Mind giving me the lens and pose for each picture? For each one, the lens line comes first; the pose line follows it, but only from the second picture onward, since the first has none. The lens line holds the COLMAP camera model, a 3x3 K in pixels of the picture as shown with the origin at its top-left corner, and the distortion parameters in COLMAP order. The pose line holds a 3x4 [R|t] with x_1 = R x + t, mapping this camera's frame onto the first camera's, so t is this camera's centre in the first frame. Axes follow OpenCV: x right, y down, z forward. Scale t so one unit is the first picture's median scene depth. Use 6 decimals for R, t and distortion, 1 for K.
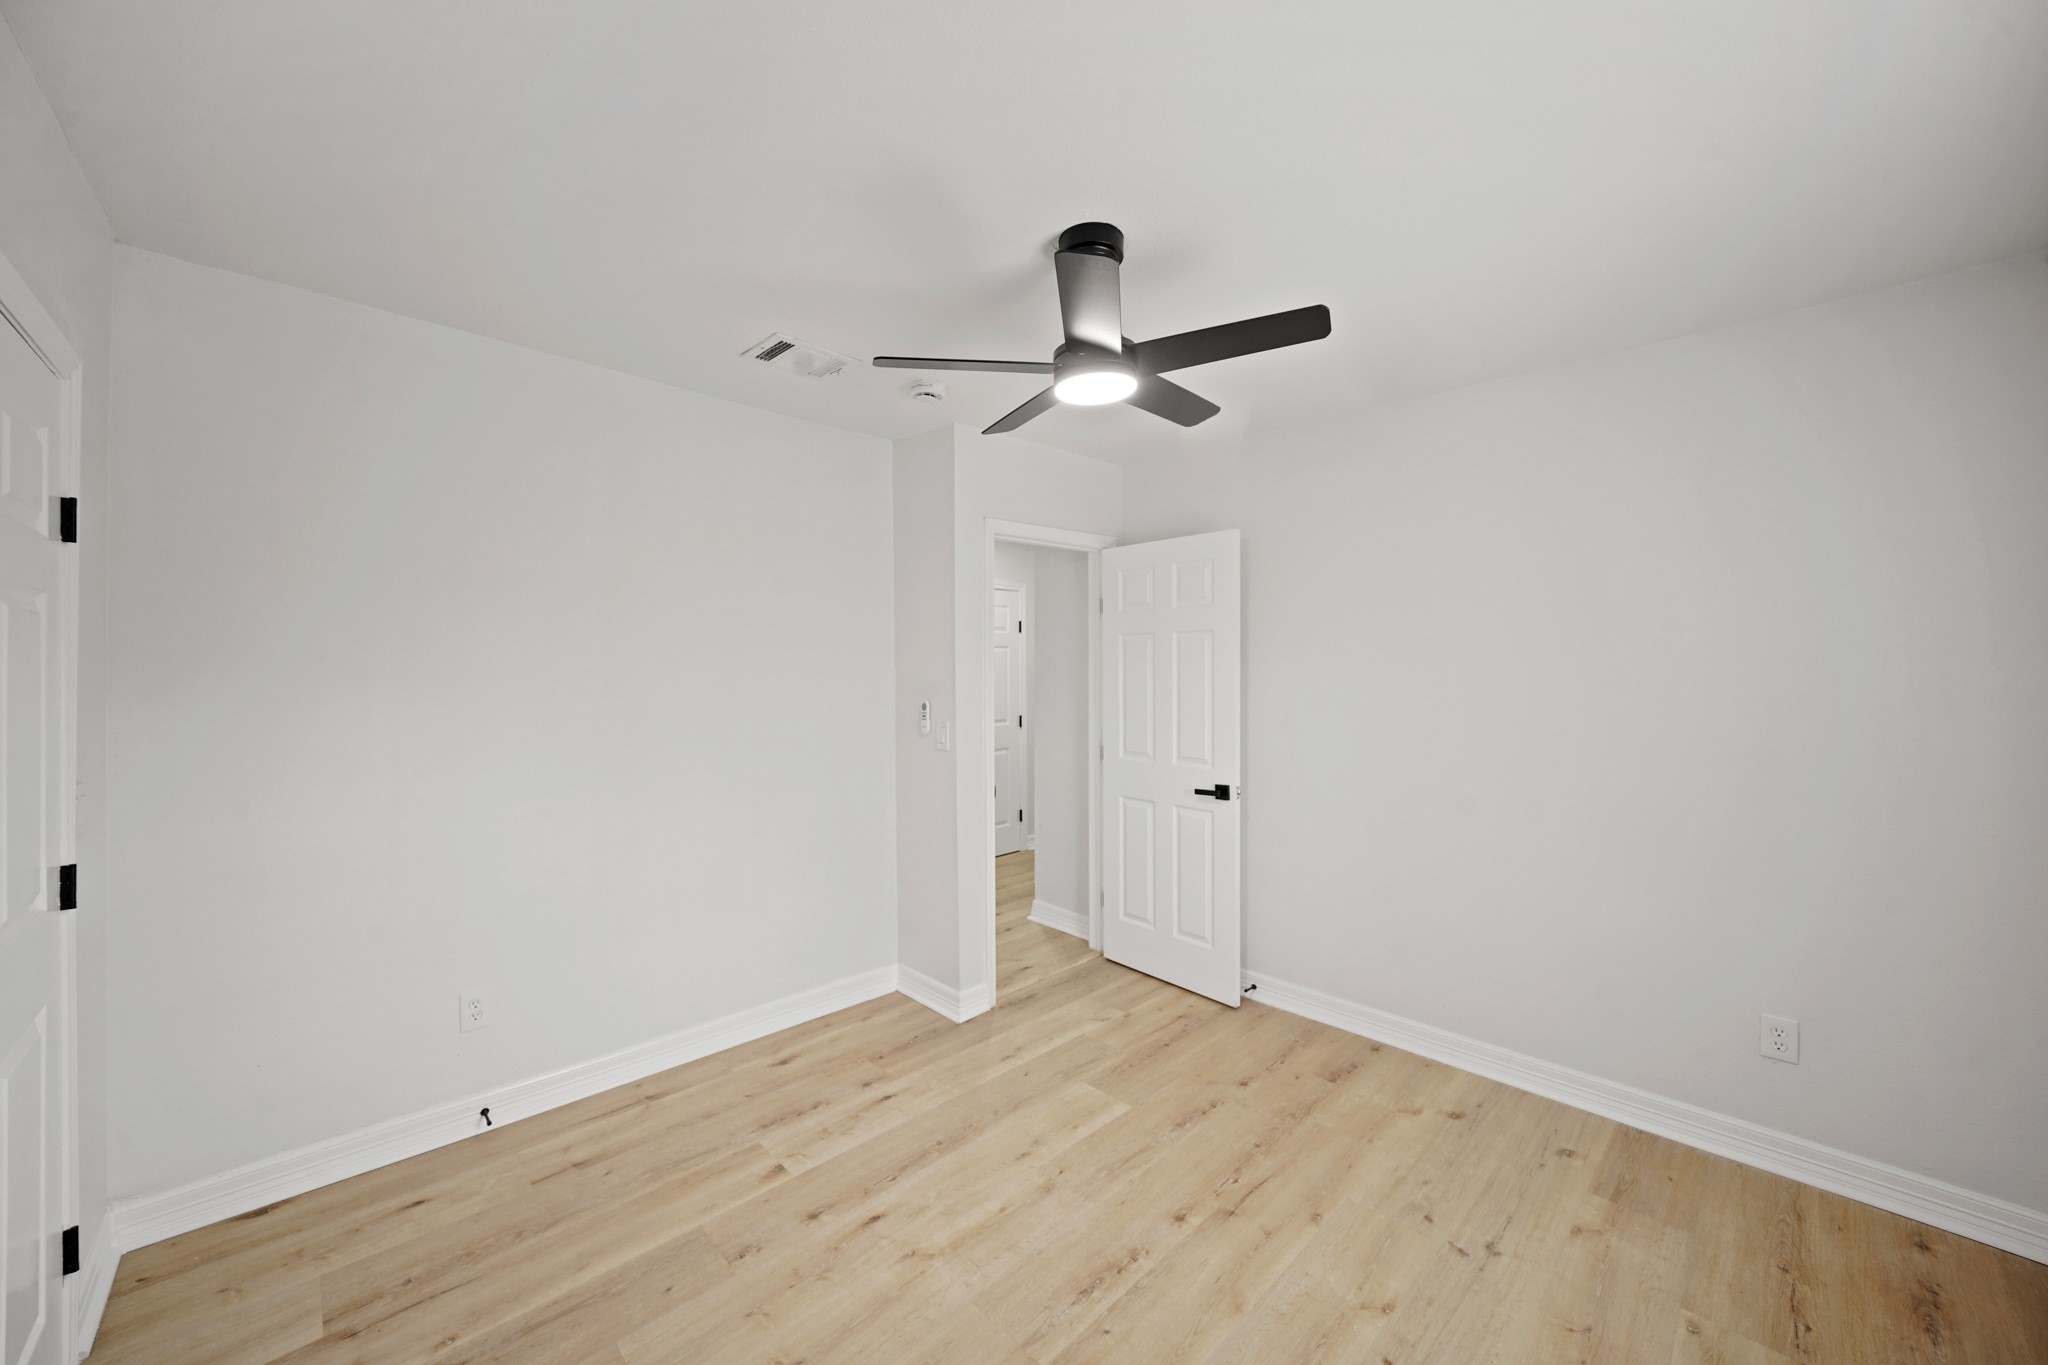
lens RADIAL K [[790.1, 0, 1018.1], [0, 790.1, 671.4], [0, 0, 1]] dist [-0.007944, 0.000192]
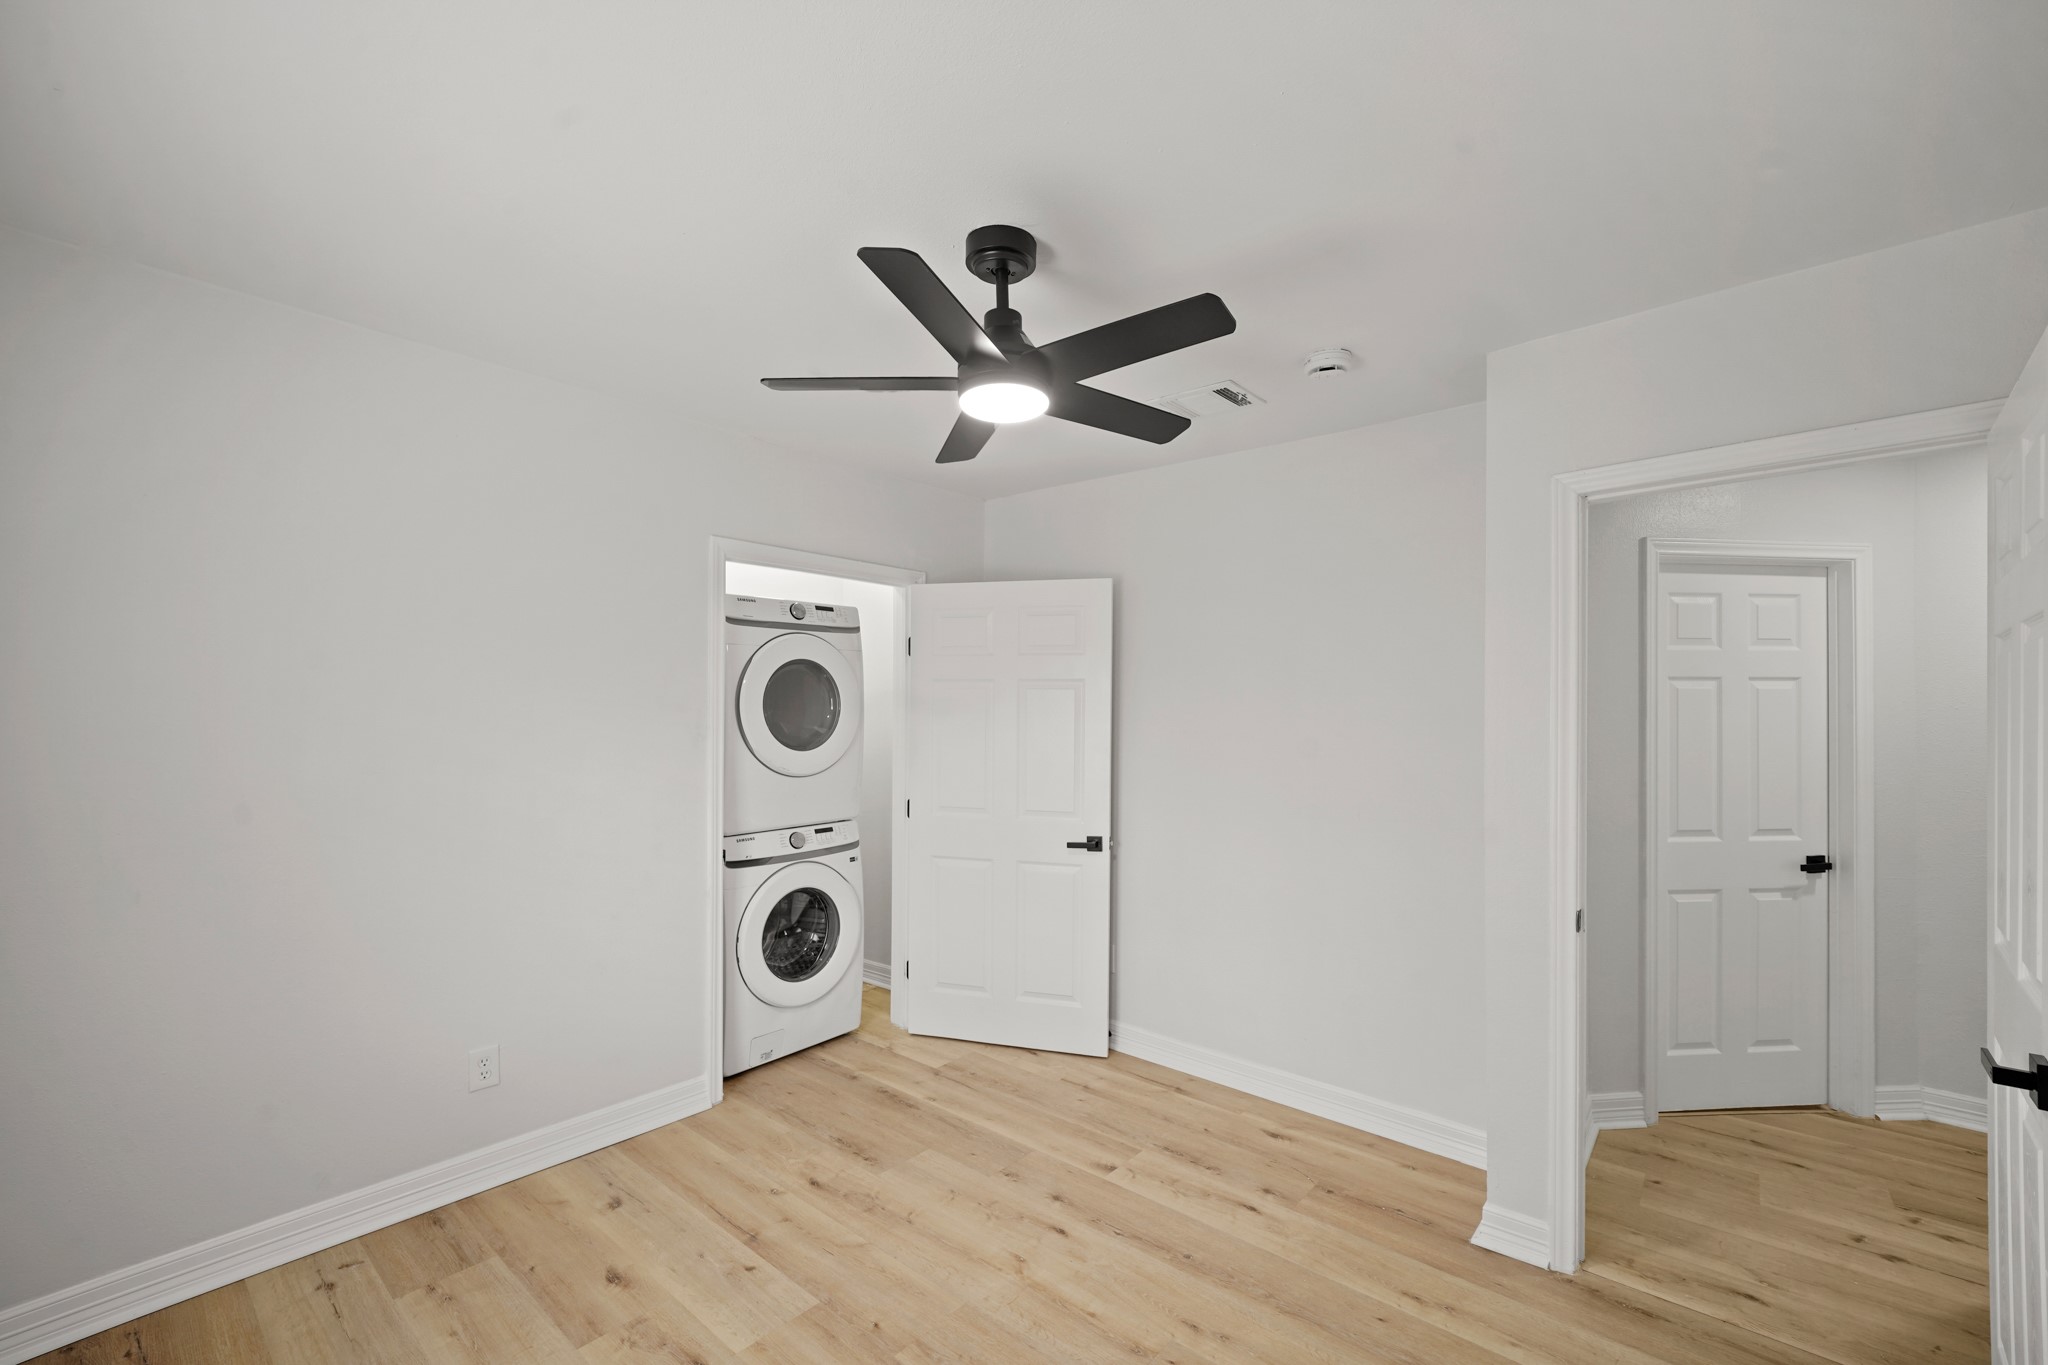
lens RADIAL K [[828.0, 0, 1024.0], [0, 828.0, 682.5], [0, 0, 1]] dist [-0.003130, 0.000321]
pose [[0.098415, -0.030959, -0.994664, 0.780635], [-0.015889, 0.999340, -0.032677, -0.021984], [0.995019, 0.019020, 0.097858, 0.656694]]
